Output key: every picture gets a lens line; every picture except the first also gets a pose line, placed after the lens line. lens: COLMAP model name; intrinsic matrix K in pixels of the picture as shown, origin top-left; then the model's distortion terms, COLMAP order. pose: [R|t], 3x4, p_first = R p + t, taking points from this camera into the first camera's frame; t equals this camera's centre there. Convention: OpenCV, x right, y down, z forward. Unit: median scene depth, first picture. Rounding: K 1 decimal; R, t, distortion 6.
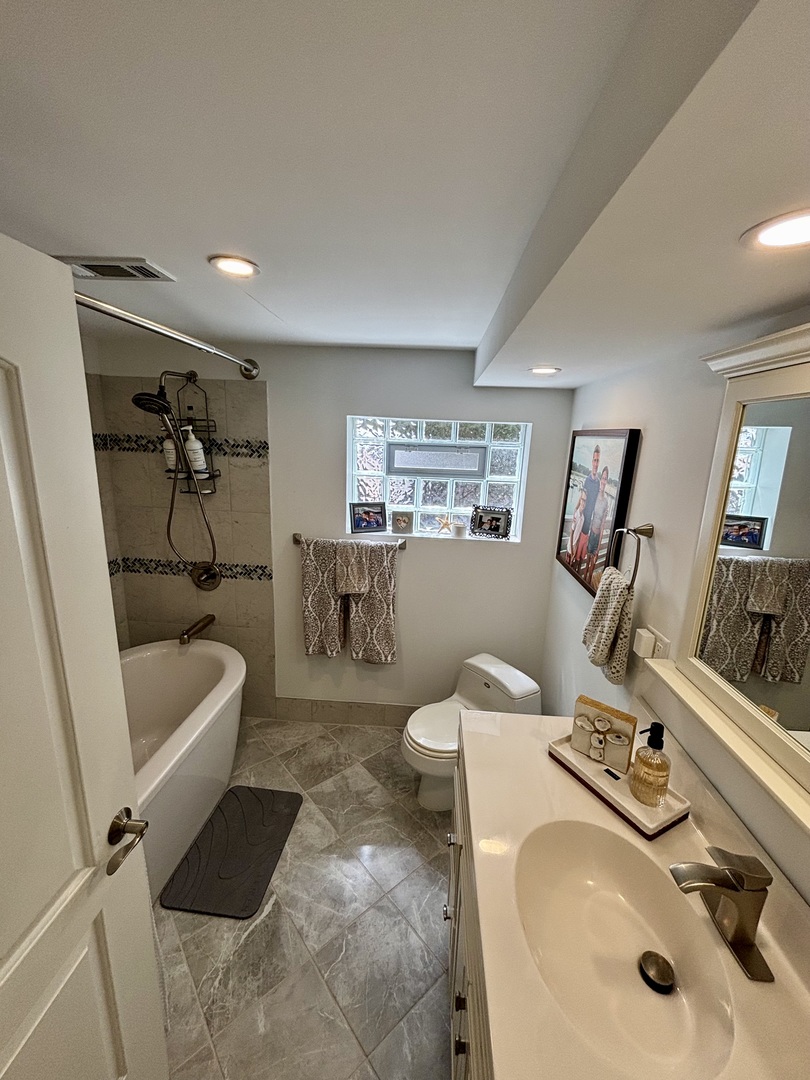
lens RADIAL K [[435.3, 0, 405.0], [0, 435.3, 540.0], [0, 0, 1]] dist [0.000587, -0.000686]
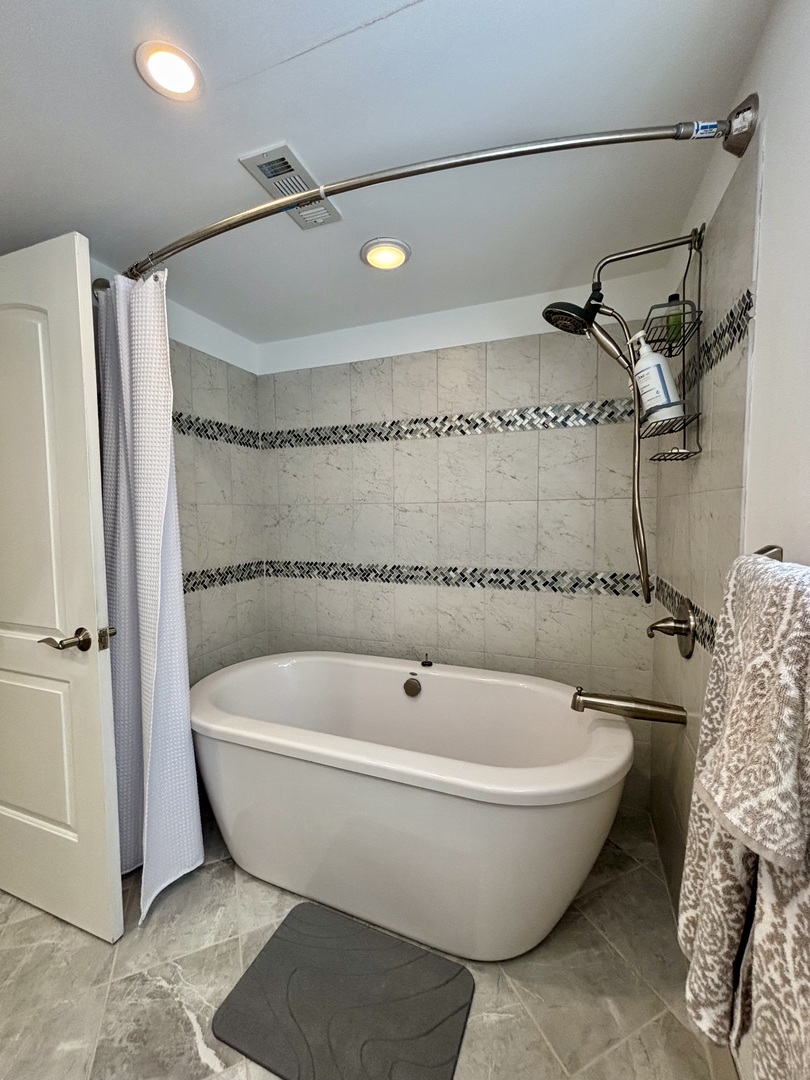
lens RADIAL K [[435.3, 0, 405.0], [0, 435.3, 540.0], [0, 0, 1]] dist [0.000587, -0.000686]
pose [[-0.293269, 0.024199, -0.955724, 0.192205], [-0.218720, 0.971468, 0.091713, 0.016465], [0.930674, 0.235932, -0.279609, 1.376055]]
